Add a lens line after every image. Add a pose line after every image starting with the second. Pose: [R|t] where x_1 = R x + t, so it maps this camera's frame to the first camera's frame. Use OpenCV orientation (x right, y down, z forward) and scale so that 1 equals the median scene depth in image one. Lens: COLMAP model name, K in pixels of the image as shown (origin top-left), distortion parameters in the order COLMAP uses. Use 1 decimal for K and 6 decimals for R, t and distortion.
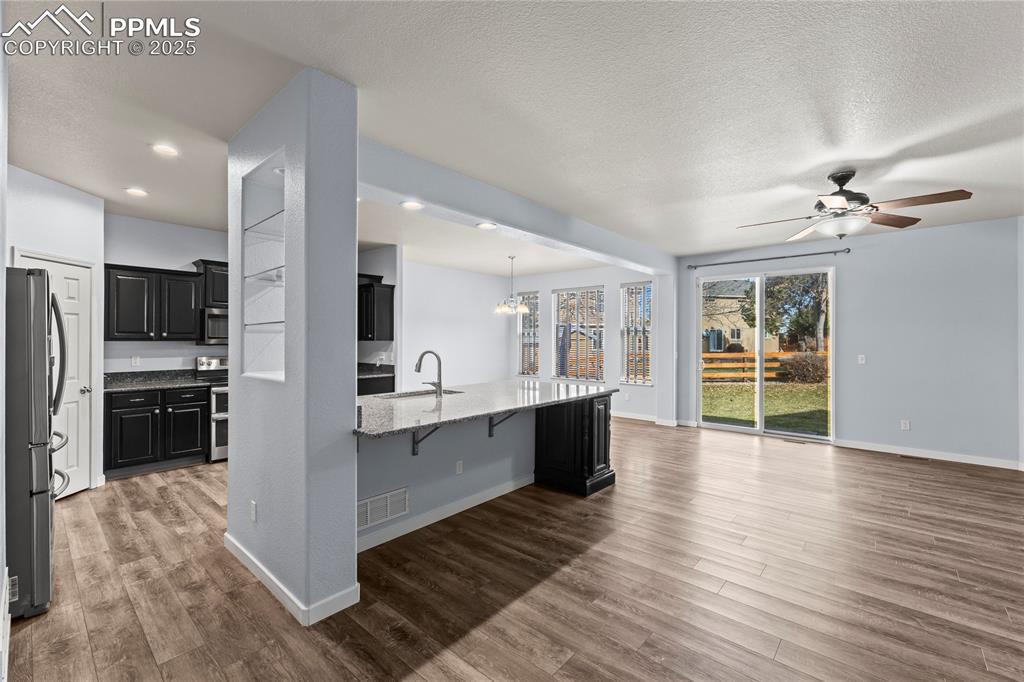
lens RADIAL K [[432.3, 0, 518.4], [0, 432.3, 340.9], [0, 0, 1]] dist [-0.002706, -0.000392]
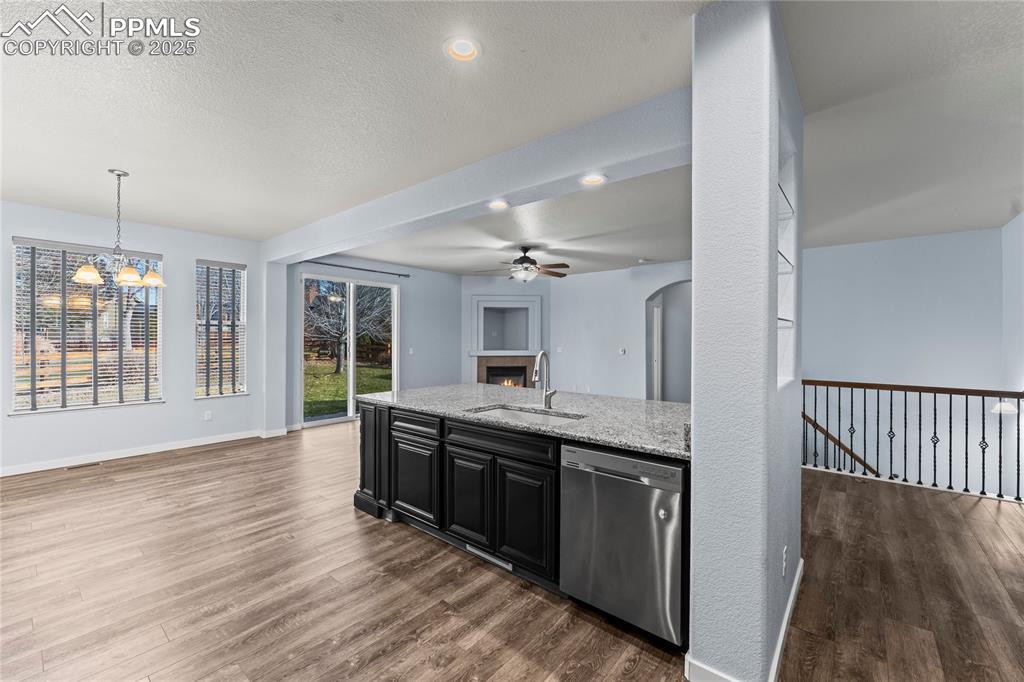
lens RADIAL K [[411.6, 0, 503.9], [0, 411.6, 339.9], [0, 0, 1]] dist [0.000857, 0.000847]
pose [[-0.008173, -0.007205, 0.999941, -1.062127], [-0.000669, 0.999974, 0.007200, -0.008668], [-0.999966, -0.000611, -0.008177, 1.189112]]
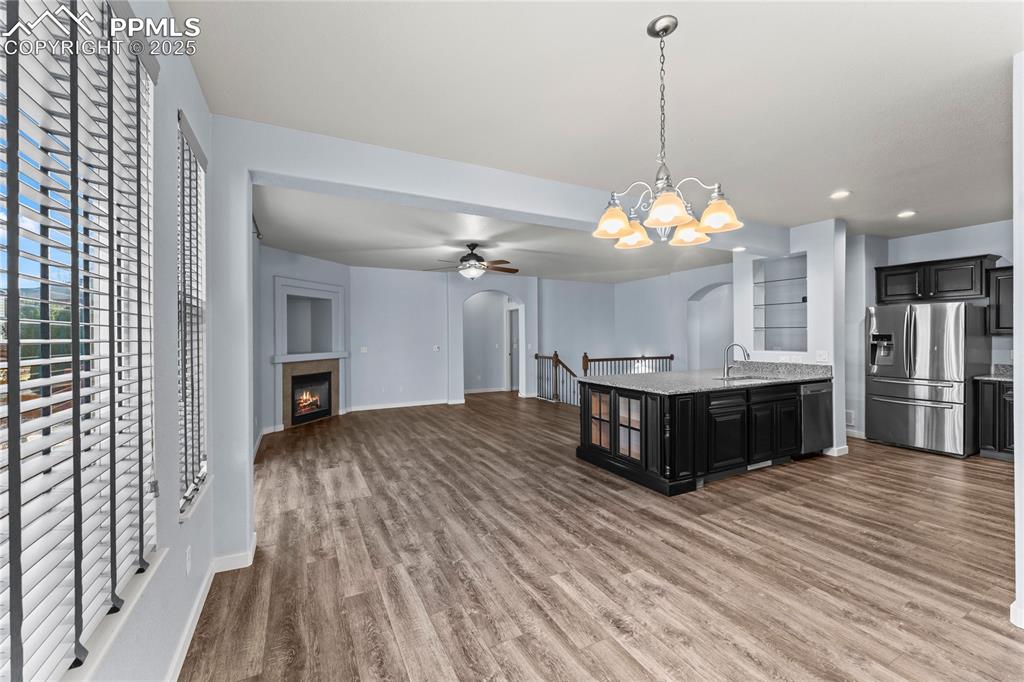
lens RADIAL K [[411.6, 0, 509.3], [0, 411.6, 334.8], [0, 0, 1]] dist [0.000857, 0.000847]
pose [[-0.923452, 0.003086, 0.383701, -0.050401], [0.003338, 0.999994, -0.000008, -0.009708], [-0.383698, 0.001273, -0.923458, 2.725004]]
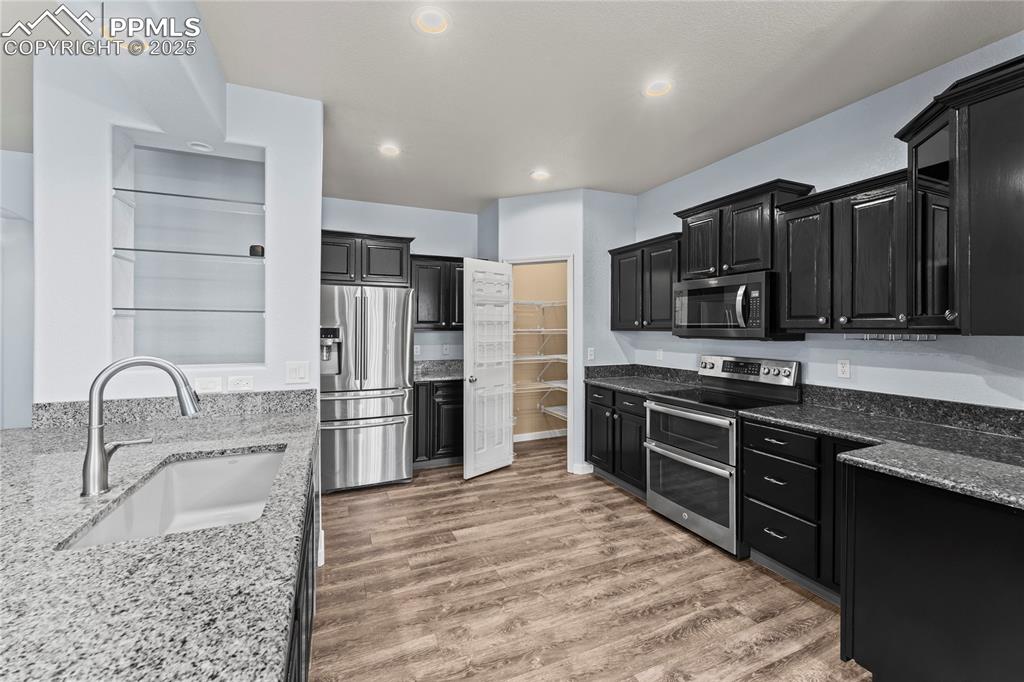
lens RADIAL K [[411.6, 0, 509.9], [0, 411.6, 325.0], [0, 0, 1]] dist [0.000857, 0.000847]
pose [[-0.444847, -0.008857, -0.895563, -0.035723], [-0.003846, 0.999961, -0.007980, -0.006103], [0.895598, -0.000105, -0.444864, 1.583543]]
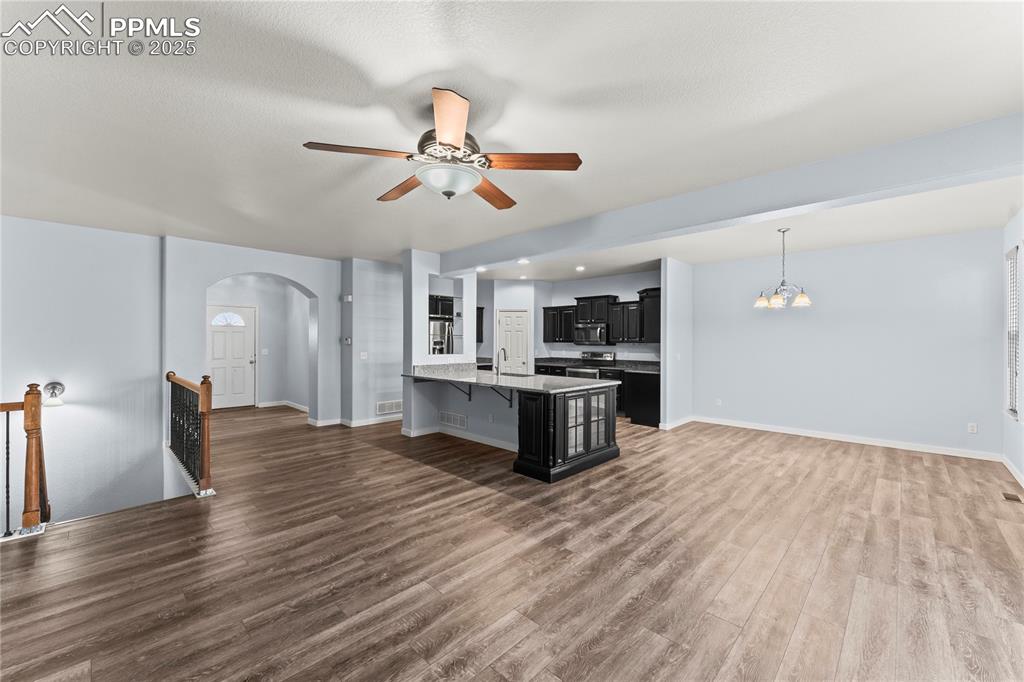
lens RADIAL K [[411.6, 0, 502.5], [0, 411.6, 339.4], [0, 0, 1]] dist [0.000857, 0.000847]
pose [[-0.070513, -0.006188, -0.997492, 1.539468], [-0.006484, 0.999962, -0.005745, -0.003609], [0.997490, 0.006063, -0.070551, 1.229754]]
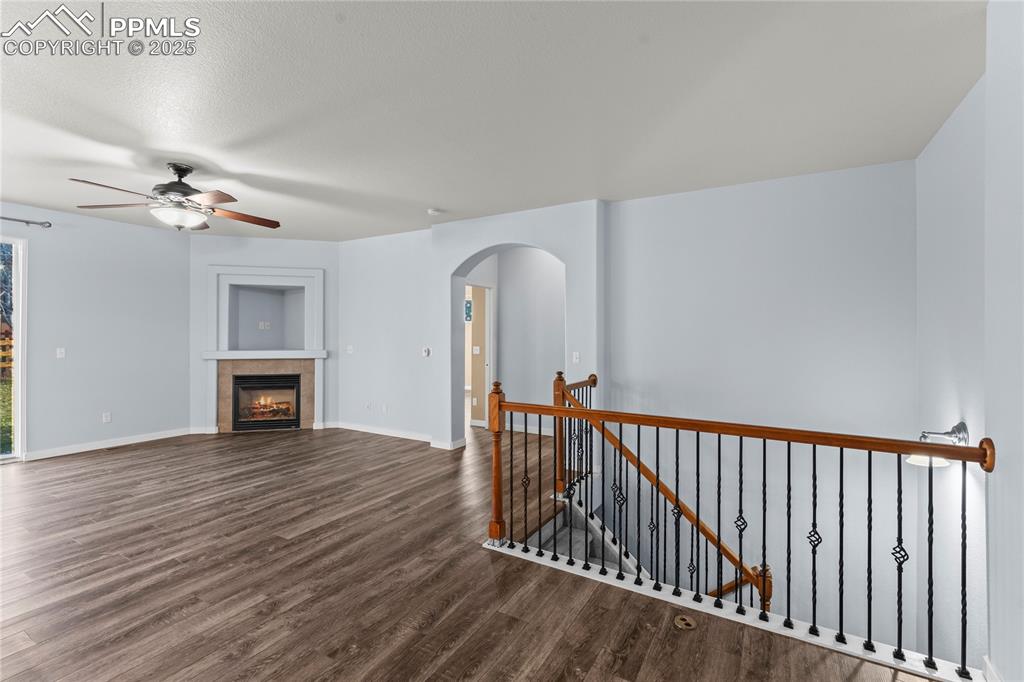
lens RADIAL K [[455.4, 0, 494.3], [0, 455.4, 332.3], [0, 0, 1]] dist [0.003040, -0.001232]
pose [[-0.162654, -0.000883, 0.986683, -0.445083], [-0.002952, 0.999996, 0.000408, -0.002801], [-0.986679, -0.002846, -0.162656, 0.486357]]
